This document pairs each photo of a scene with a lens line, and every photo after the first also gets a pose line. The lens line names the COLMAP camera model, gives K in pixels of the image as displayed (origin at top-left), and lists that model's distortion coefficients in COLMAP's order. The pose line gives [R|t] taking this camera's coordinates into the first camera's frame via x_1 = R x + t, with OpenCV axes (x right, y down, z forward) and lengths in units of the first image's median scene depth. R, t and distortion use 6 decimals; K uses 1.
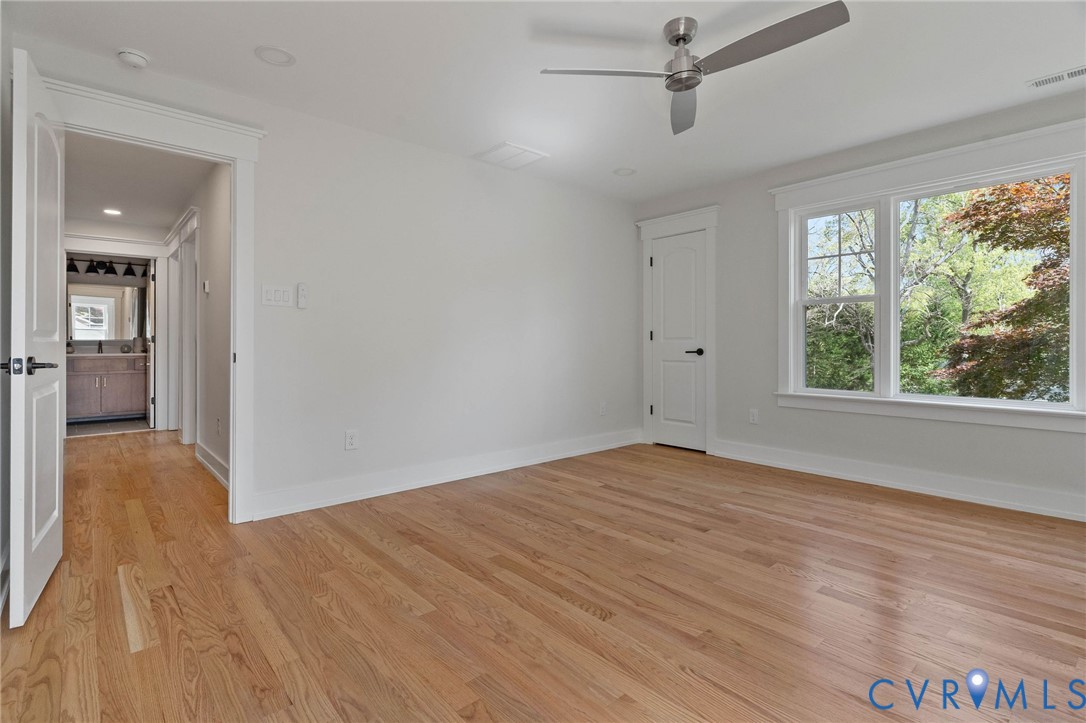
lens RADIAL K [[516.3, 0, 542.1], [0, 516.3, 349.9], [0, 0, 1]] dist [0.000768, -0.000169]
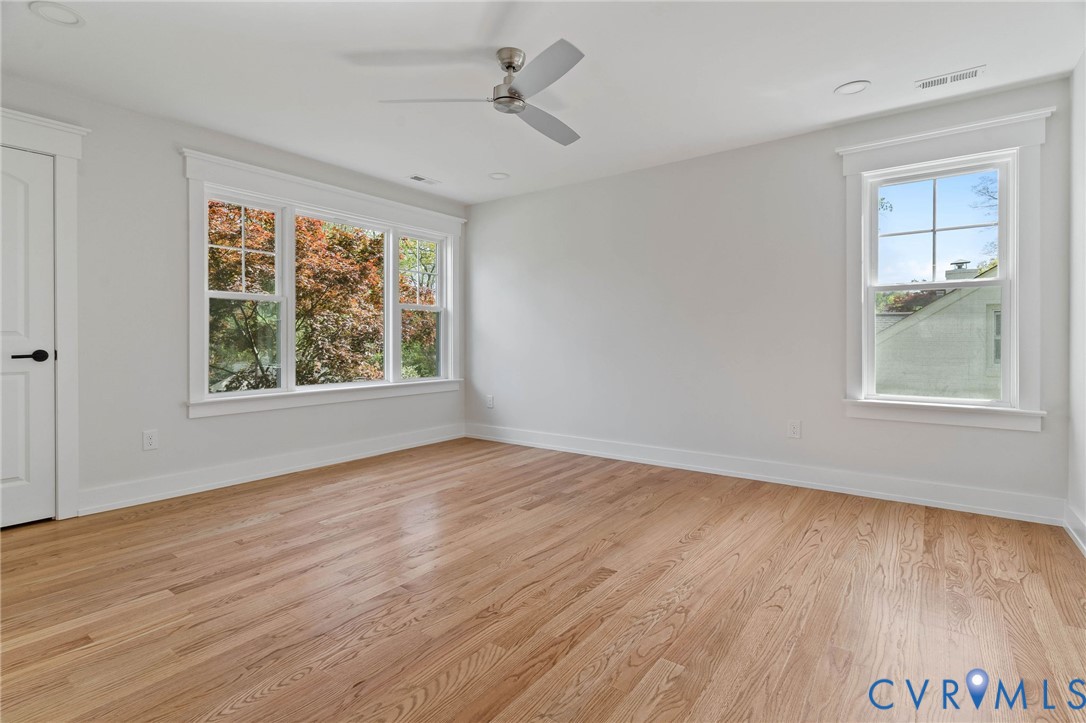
lens RADIAL K [[516.3, 0, 541.7], [0, 516.3, 343.3], [0, 0, 1]] dist [0.000768, -0.000169]
pose [[-0.194070, -0.003782, 0.980980, -0.803658], [0.015478, 0.999856, 0.006917, -0.011618], [-0.980866, 0.016526, -0.193984, 1.099018]]
